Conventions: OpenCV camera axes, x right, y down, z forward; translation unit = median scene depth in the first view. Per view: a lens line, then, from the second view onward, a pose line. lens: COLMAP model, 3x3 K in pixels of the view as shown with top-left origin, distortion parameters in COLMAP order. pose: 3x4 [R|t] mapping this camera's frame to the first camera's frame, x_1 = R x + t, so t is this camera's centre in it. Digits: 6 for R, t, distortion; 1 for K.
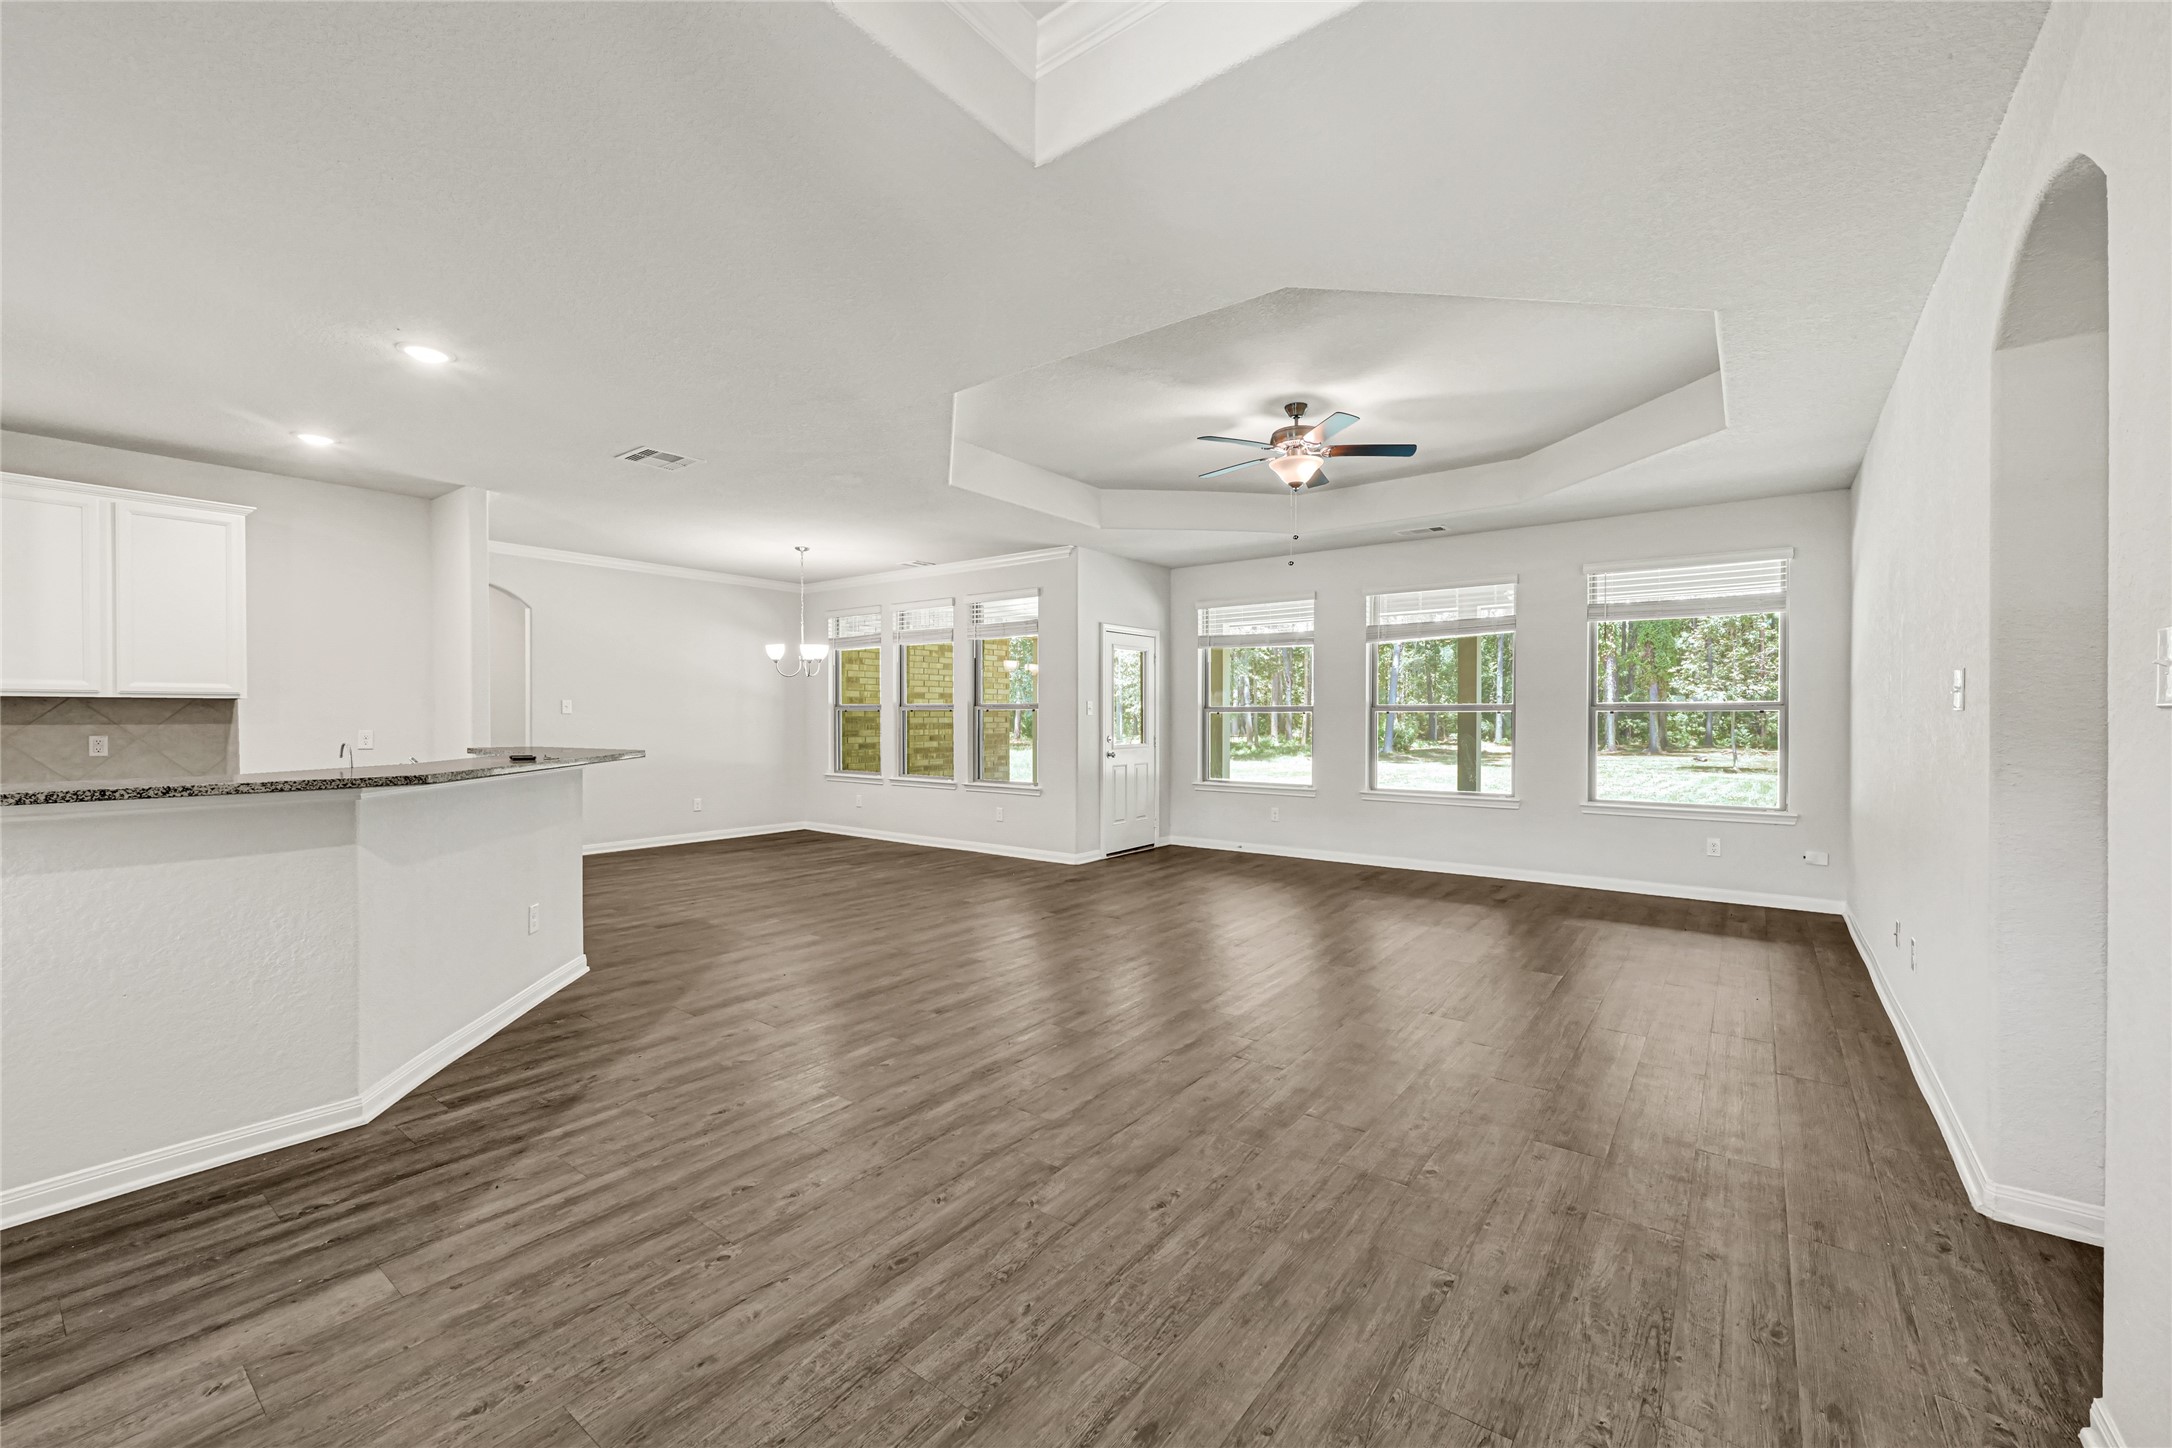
lens RADIAL K [[884.6, 0, 1082.6], [0, 884.6, 721.1], [0, 0, 1]] dist [0.000282, 0.000308]
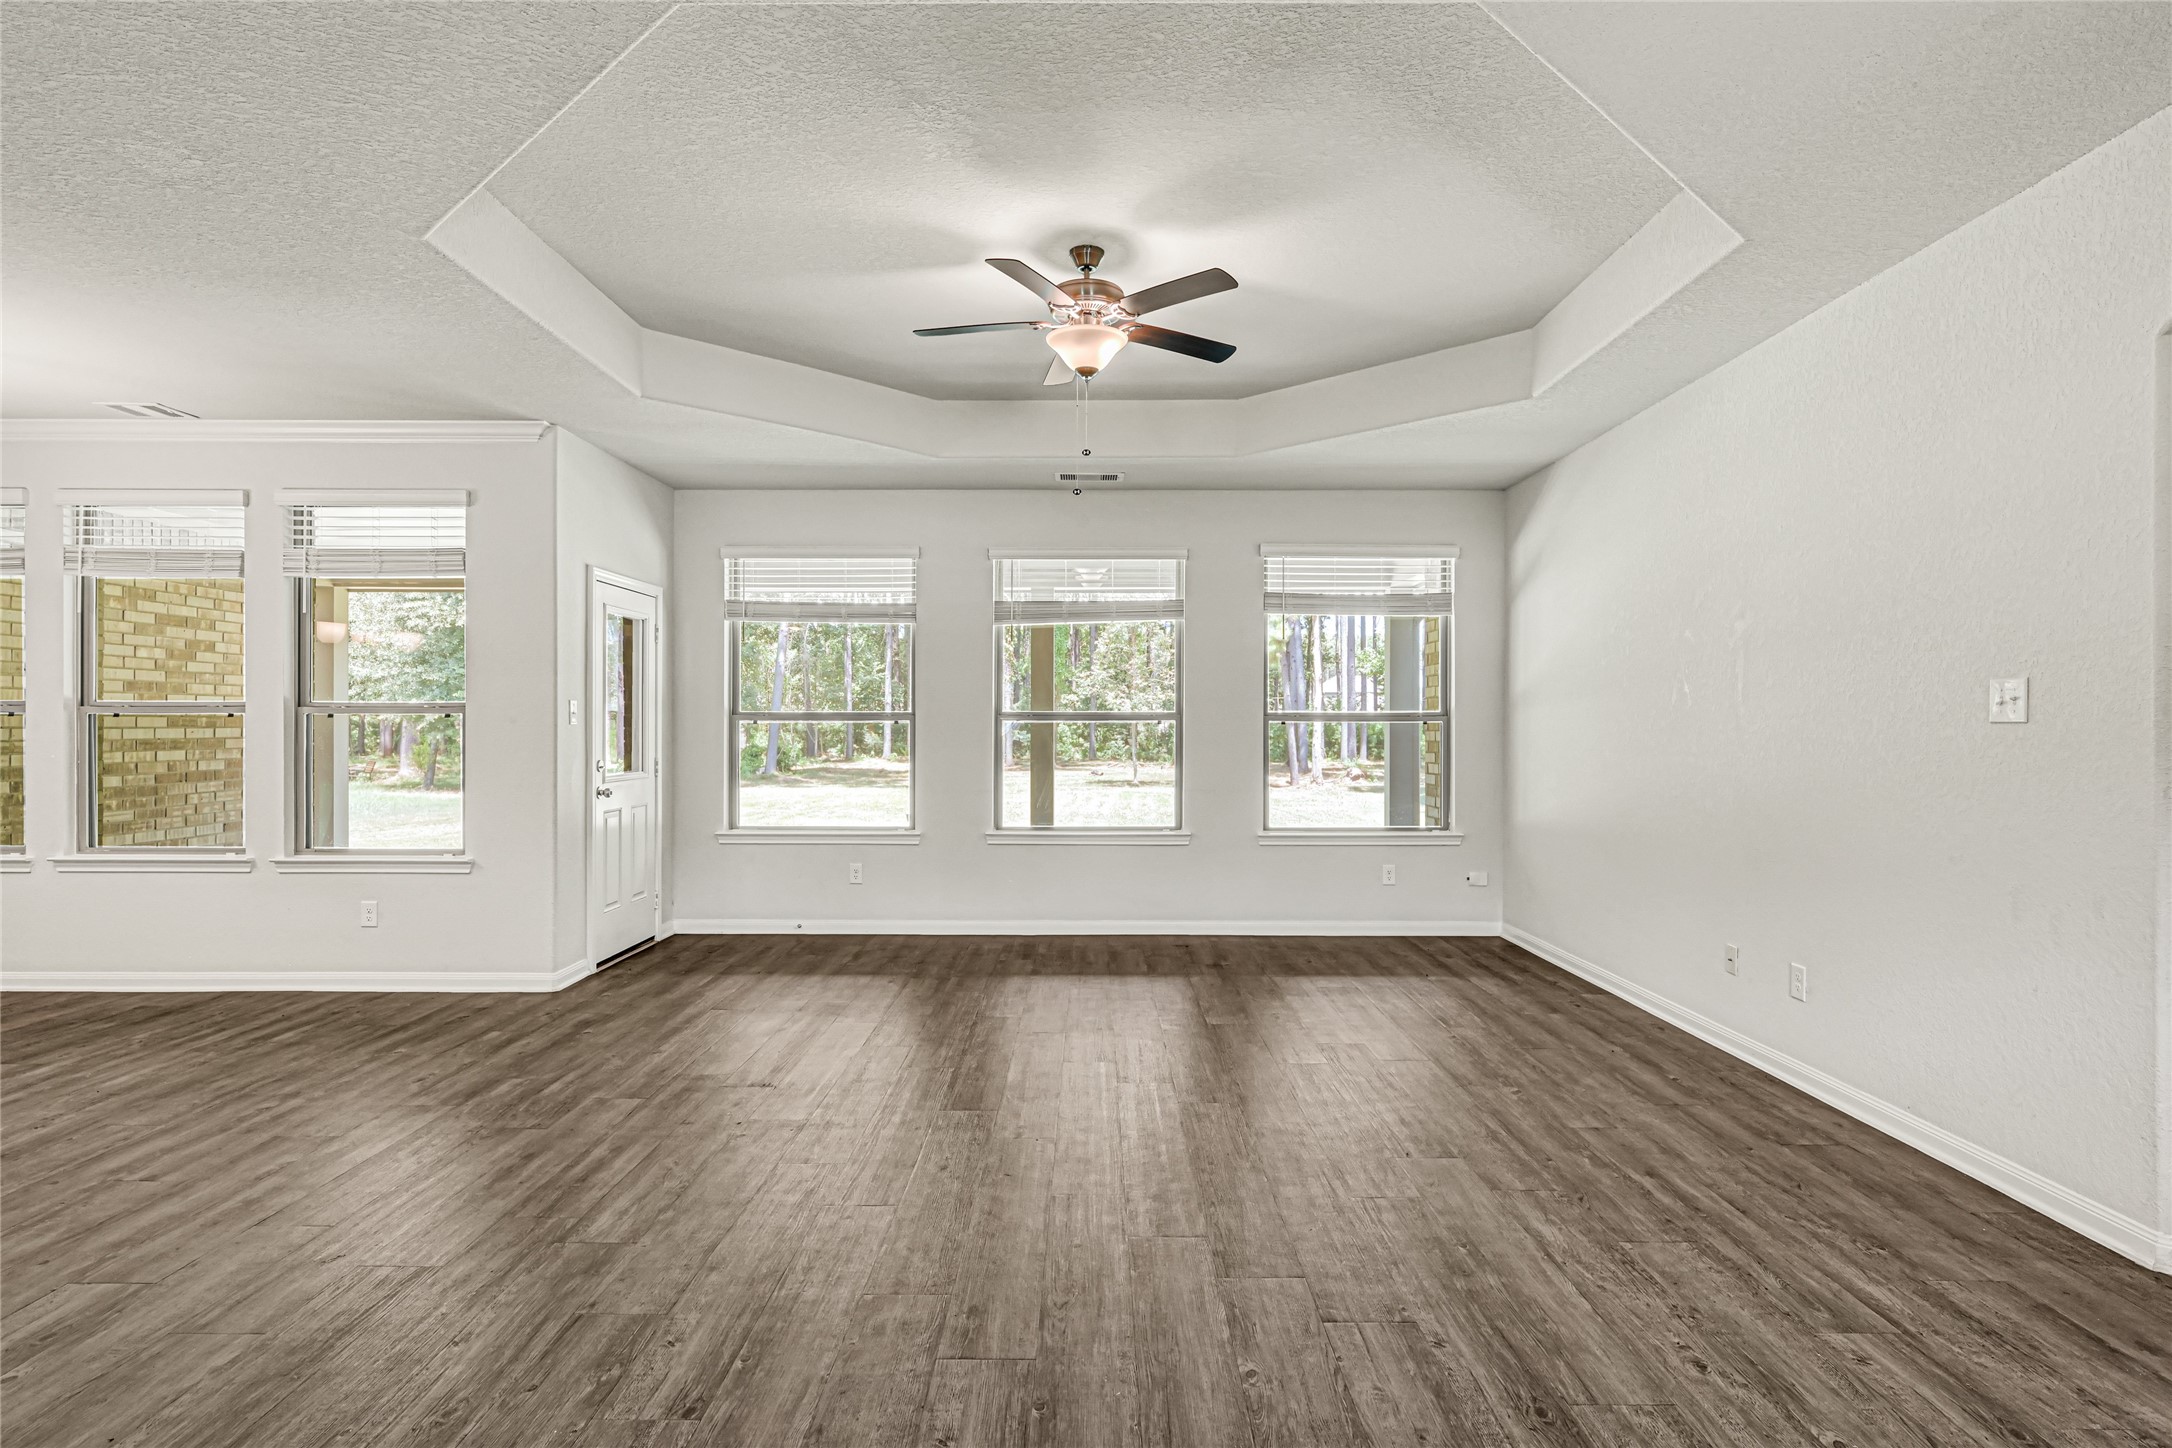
lens RADIAL K [[1130.0, 0, 1090.7], [0, 1130.0, 727.8], [0, 0, 1]] dist [-0.001296, -0.000001]
pose [[0.794257, 0.000485, 0.607582, -0.152009], [0.002201, 0.999991, -0.003675, -0.001142], [-0.607578, 0.004256, 0.794249, 0.196331]]
